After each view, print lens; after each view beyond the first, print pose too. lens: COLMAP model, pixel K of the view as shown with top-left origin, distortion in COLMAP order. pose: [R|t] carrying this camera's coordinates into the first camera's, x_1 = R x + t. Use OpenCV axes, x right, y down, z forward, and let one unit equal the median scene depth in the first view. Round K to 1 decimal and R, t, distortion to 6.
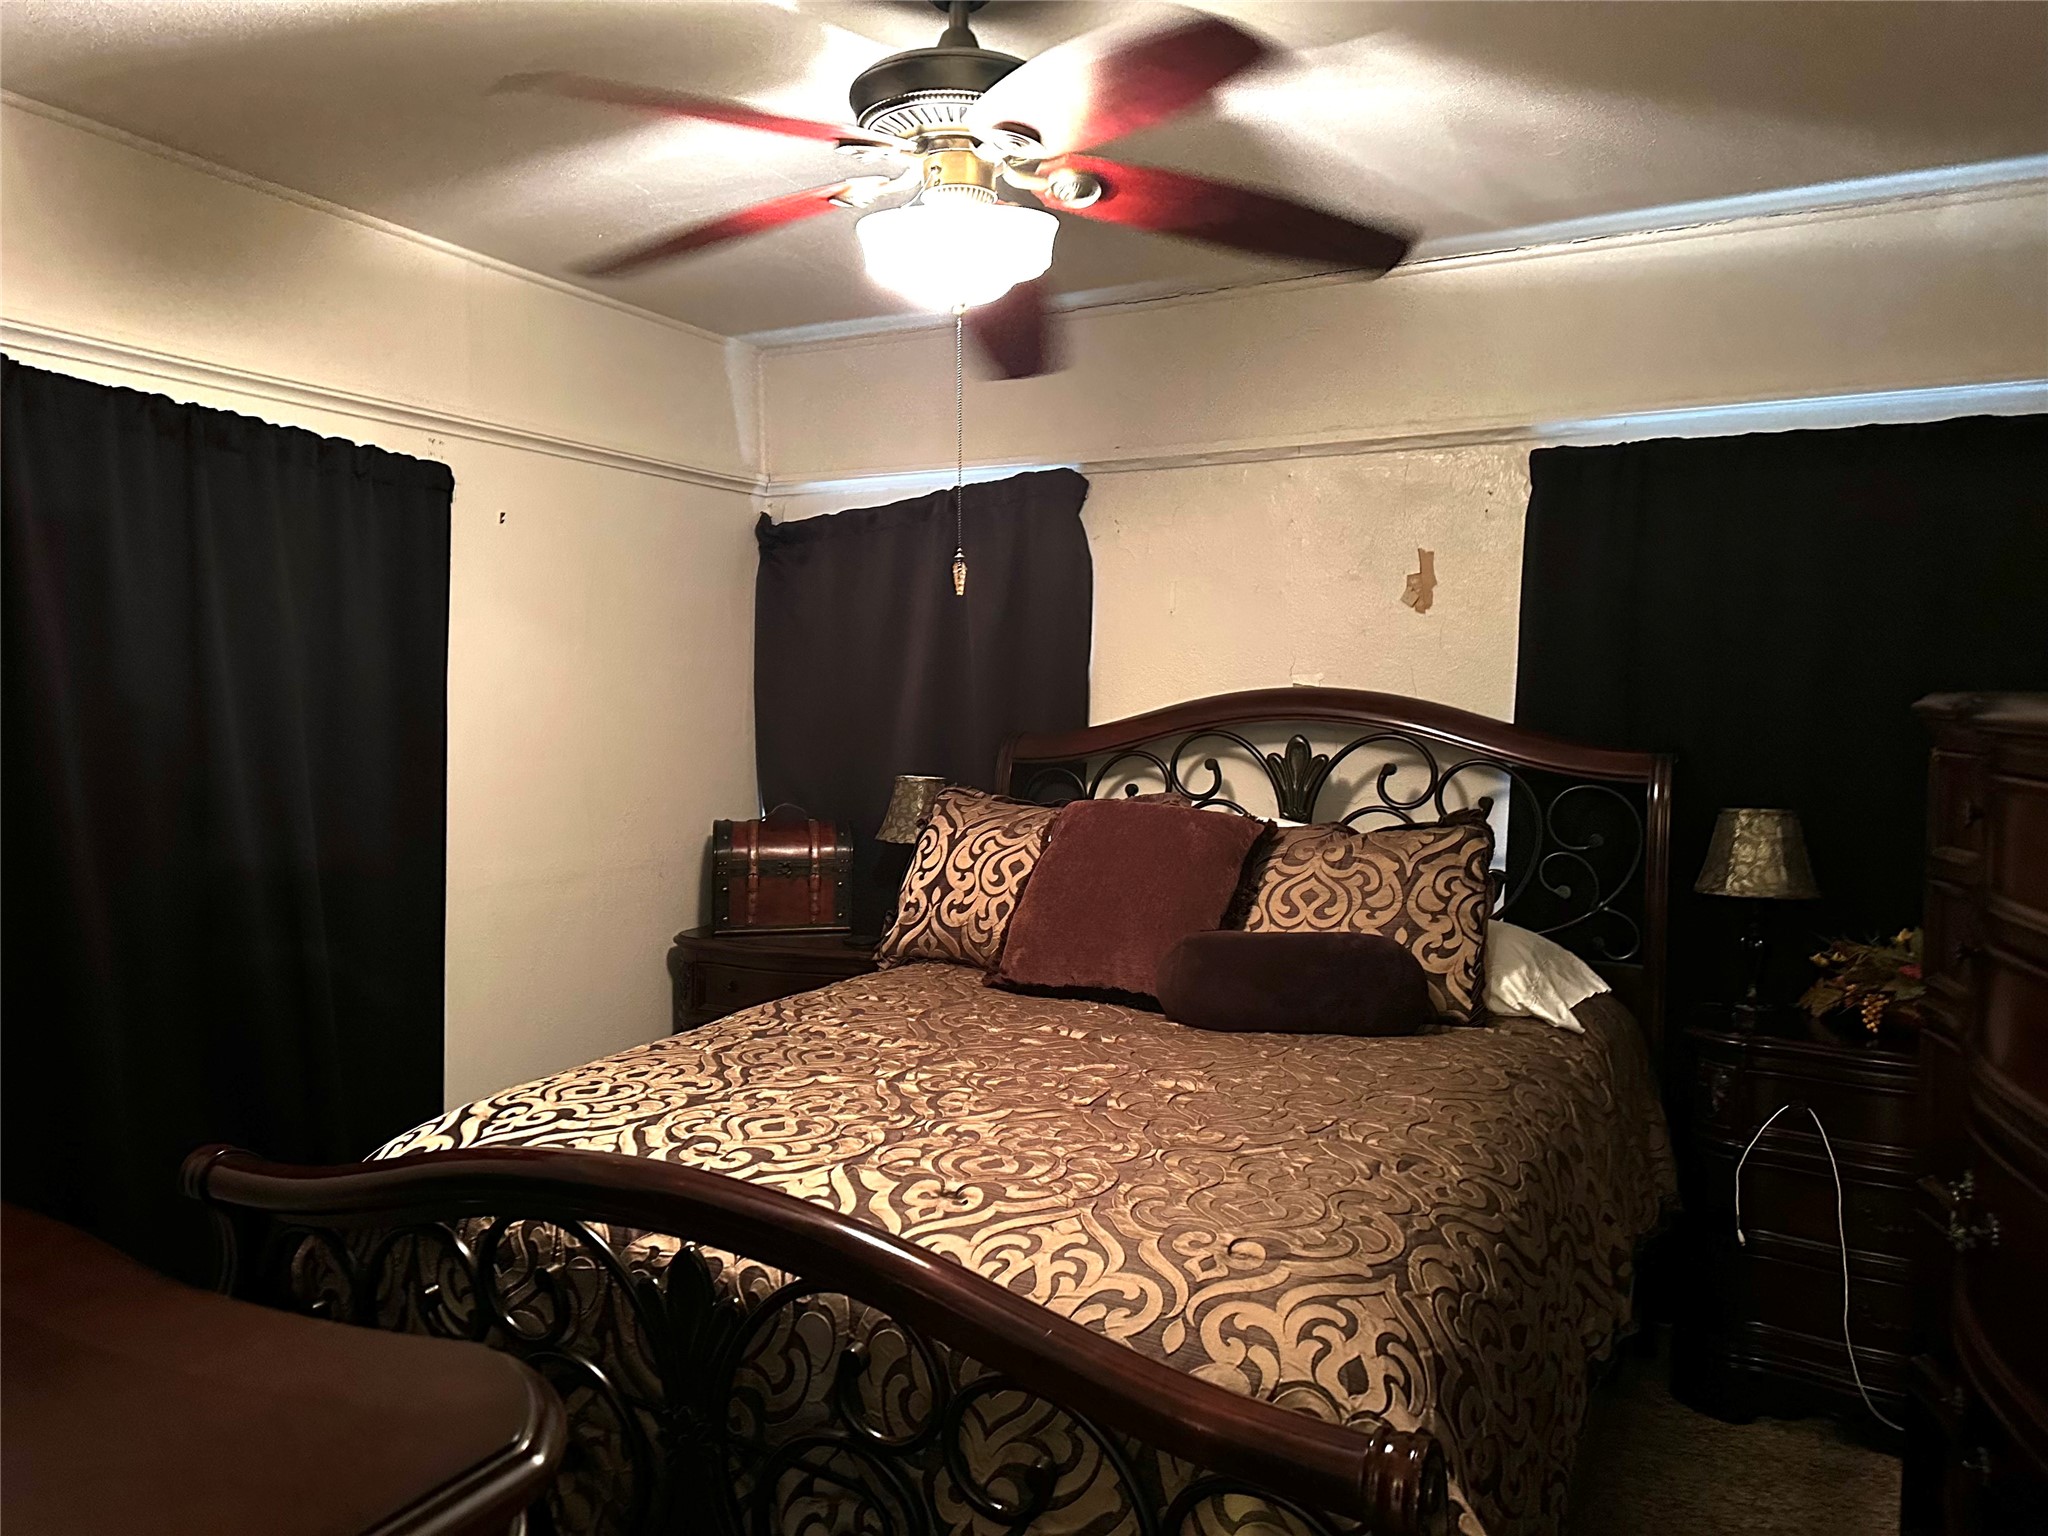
lens RADIAL K [[1417.1, 0, 1034.3], [0, 1417.1, 772.6], [0, 0, 1]] dist [0.132820, -0.185737]
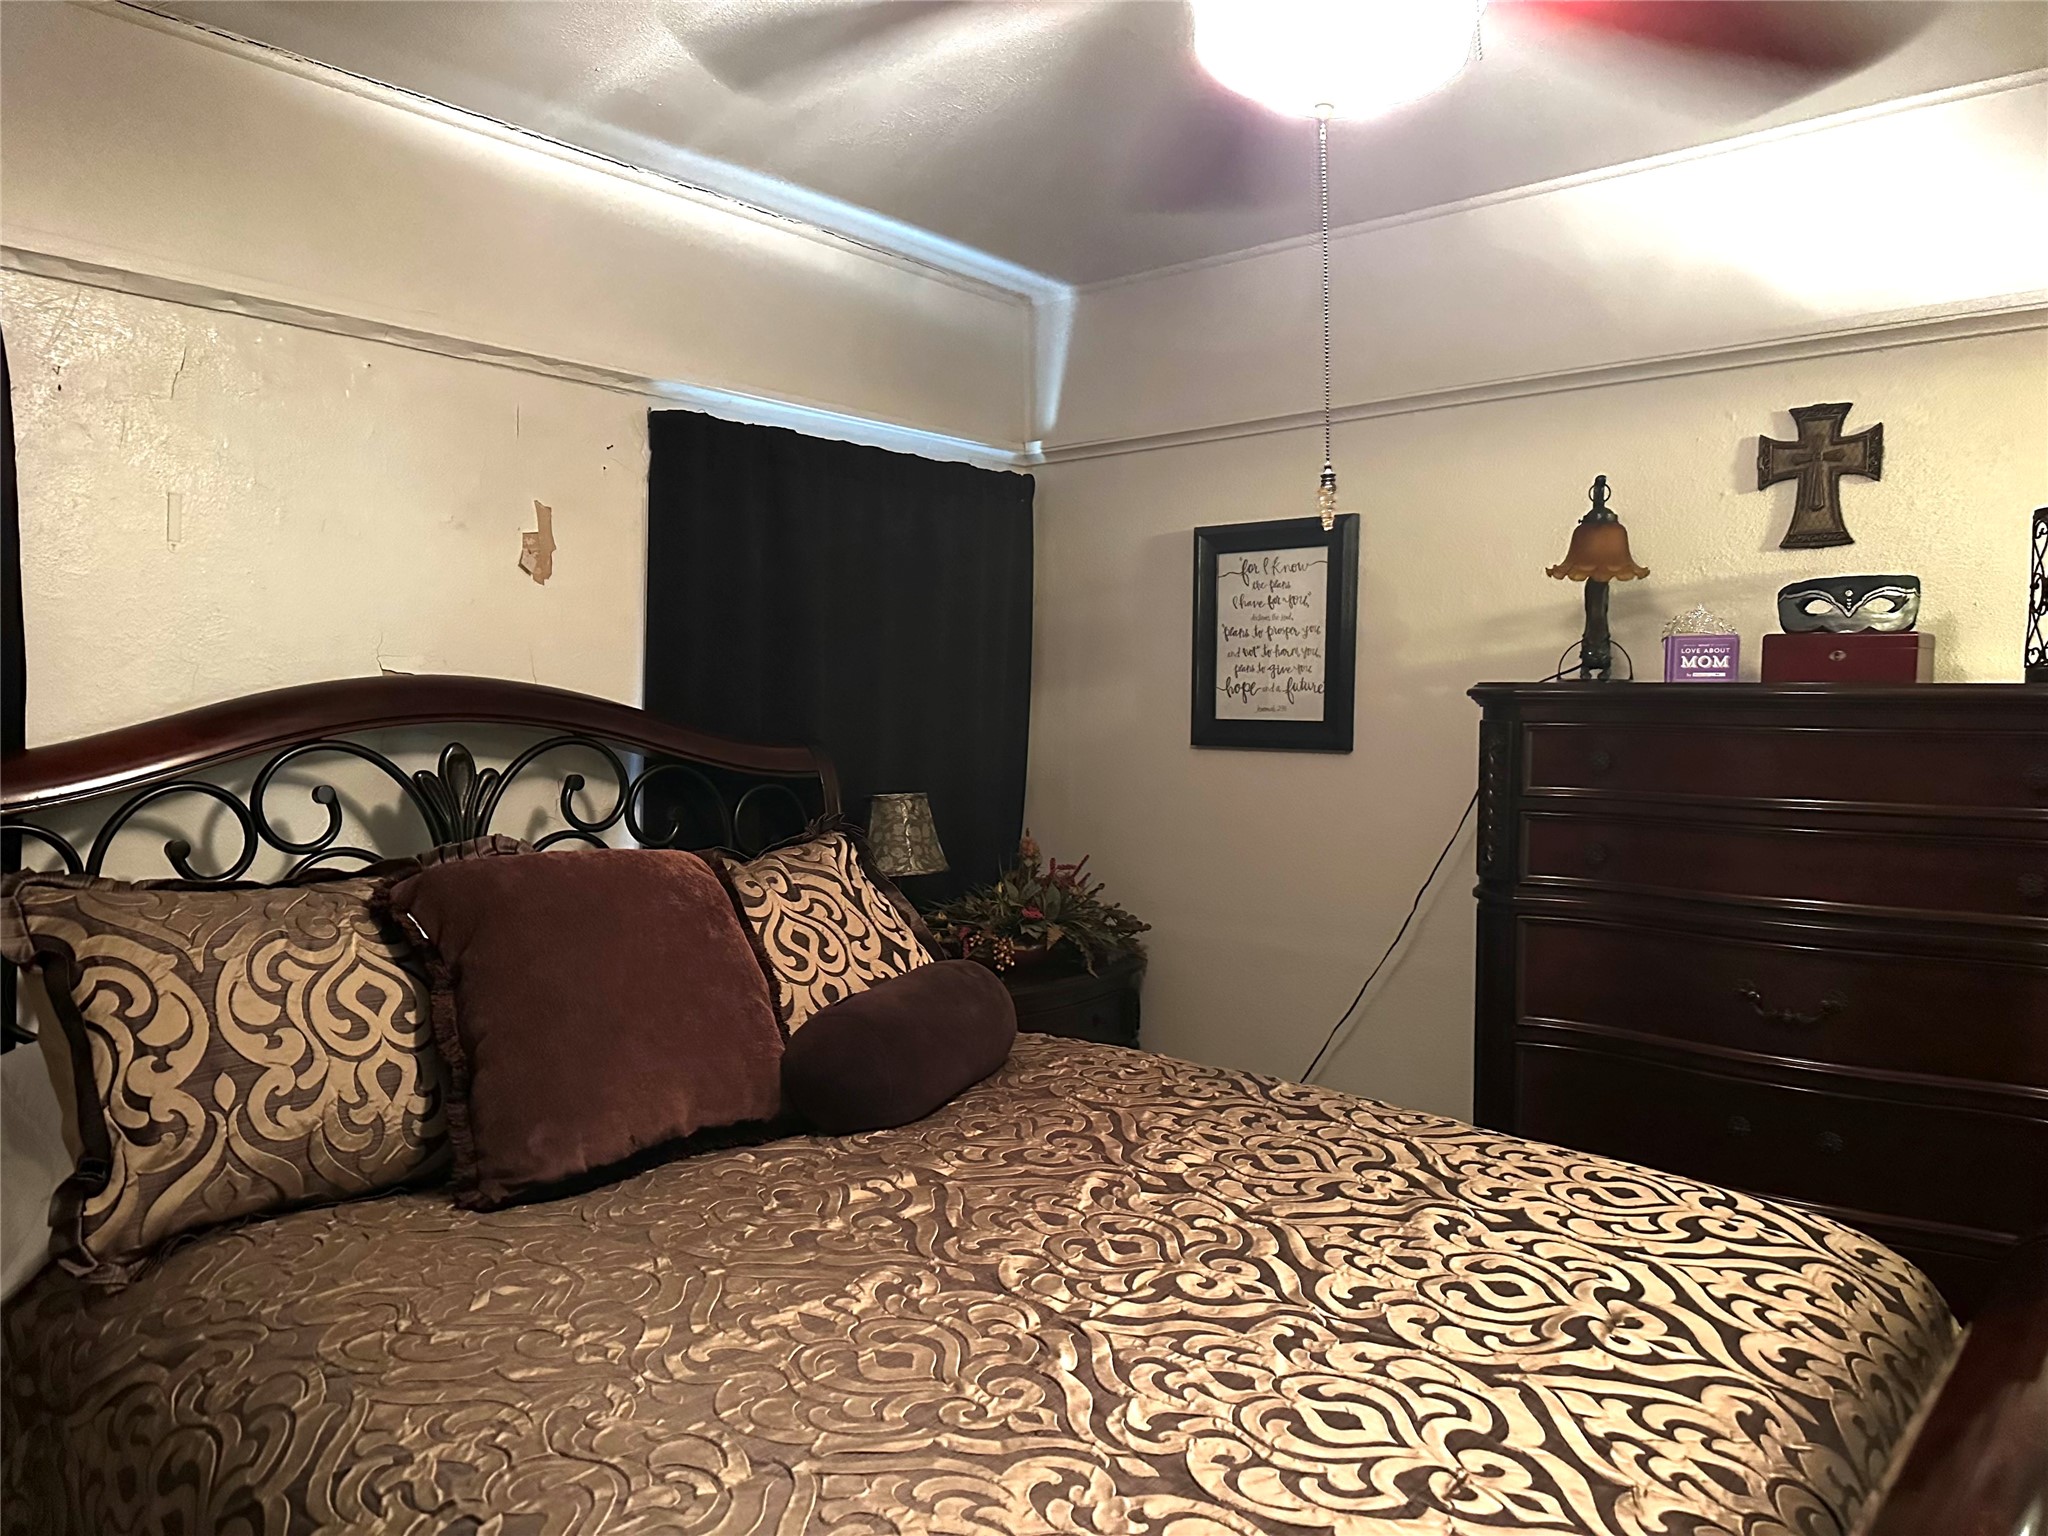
lens RADIAL K [[1417.1, 0, 1034.3], [0, 1417.1, 772.6], [0, 0, 1]] dist [0.132820, -0.185737]
pose [[0.247471, -0.056757, 0.967231, -0.478255], [0.055385, 0.997479, 0.044361, -0.030207], [-0.967311, 0.042592, 0.249991, 0.598365]]
